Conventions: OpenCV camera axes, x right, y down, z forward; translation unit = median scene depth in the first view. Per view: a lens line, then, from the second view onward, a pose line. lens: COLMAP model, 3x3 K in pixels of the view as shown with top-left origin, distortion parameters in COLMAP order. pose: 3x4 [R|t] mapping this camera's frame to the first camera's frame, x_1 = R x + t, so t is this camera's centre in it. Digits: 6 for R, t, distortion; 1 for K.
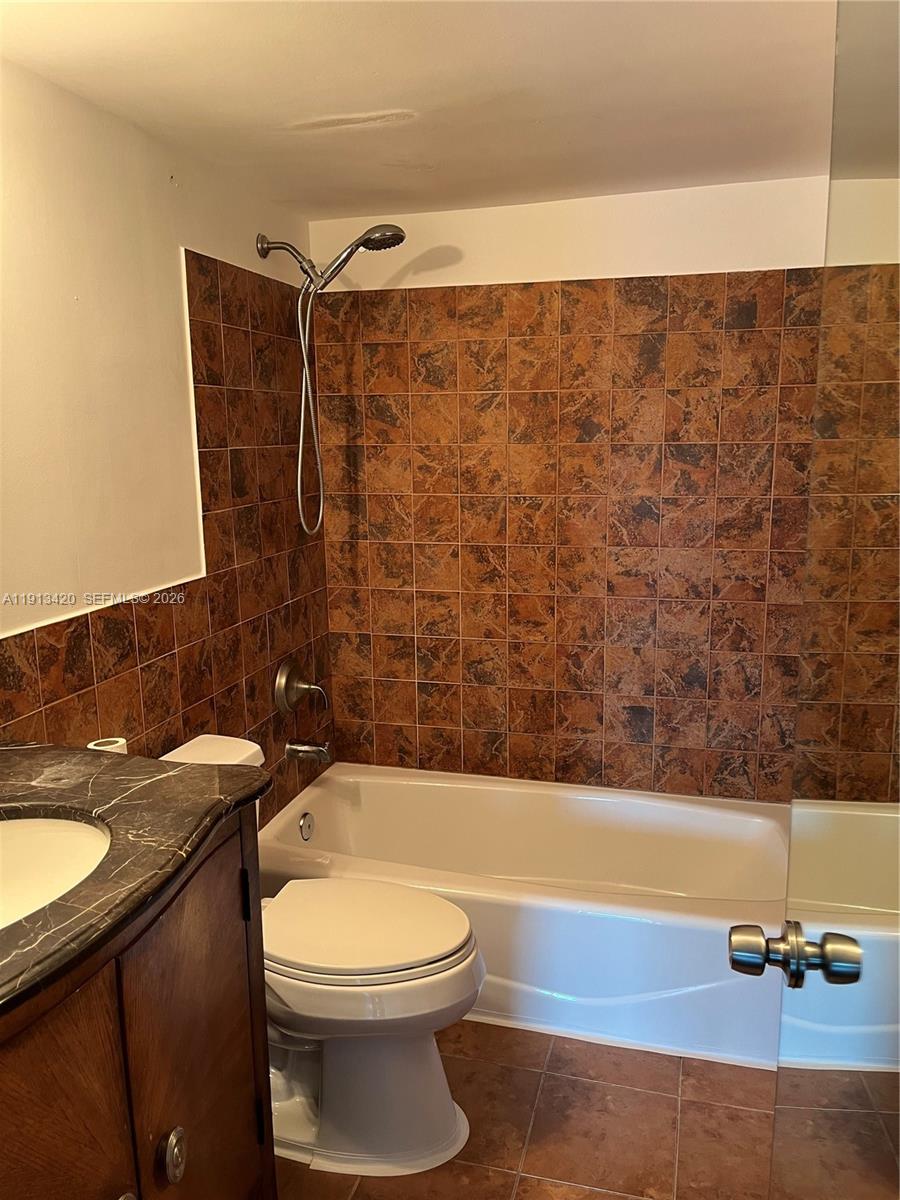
lens RADIAL K [[918.2, 0, 453.6], [0, 918.2, 602.7], [0, 0, 1]] dist [-0.009457, -0.002188]
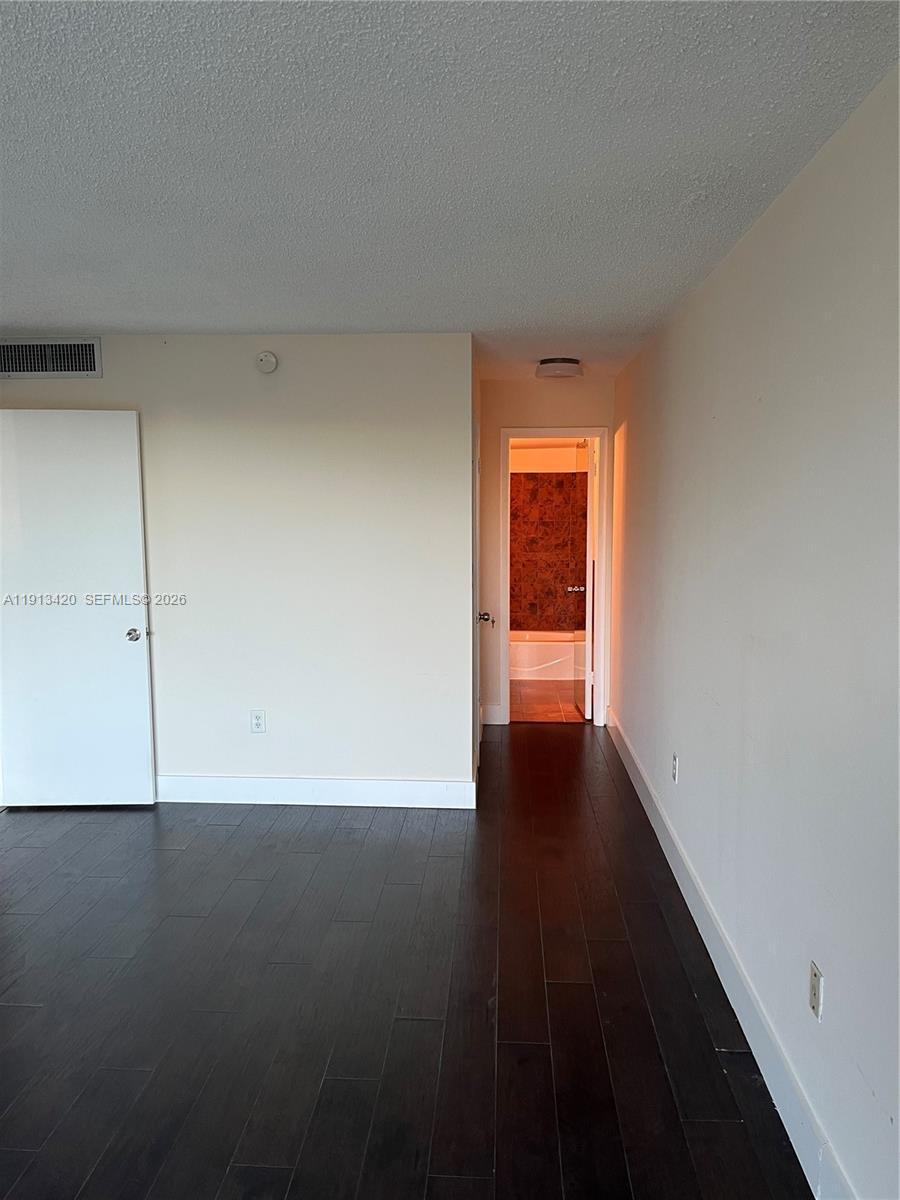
lens RADIAL K [[918.2, 0, 448.9], [0, 918.2, 599.2], [0, 0, 1]] dist [-0.009457, -0.002188]
pose [[0.974451, -0.012217, 0.224269, -0.834548], [0.033178, 0.995395, -0.089933, 0.396165], [-0.222137, 0.095076, 0.970369, -2.124500]]
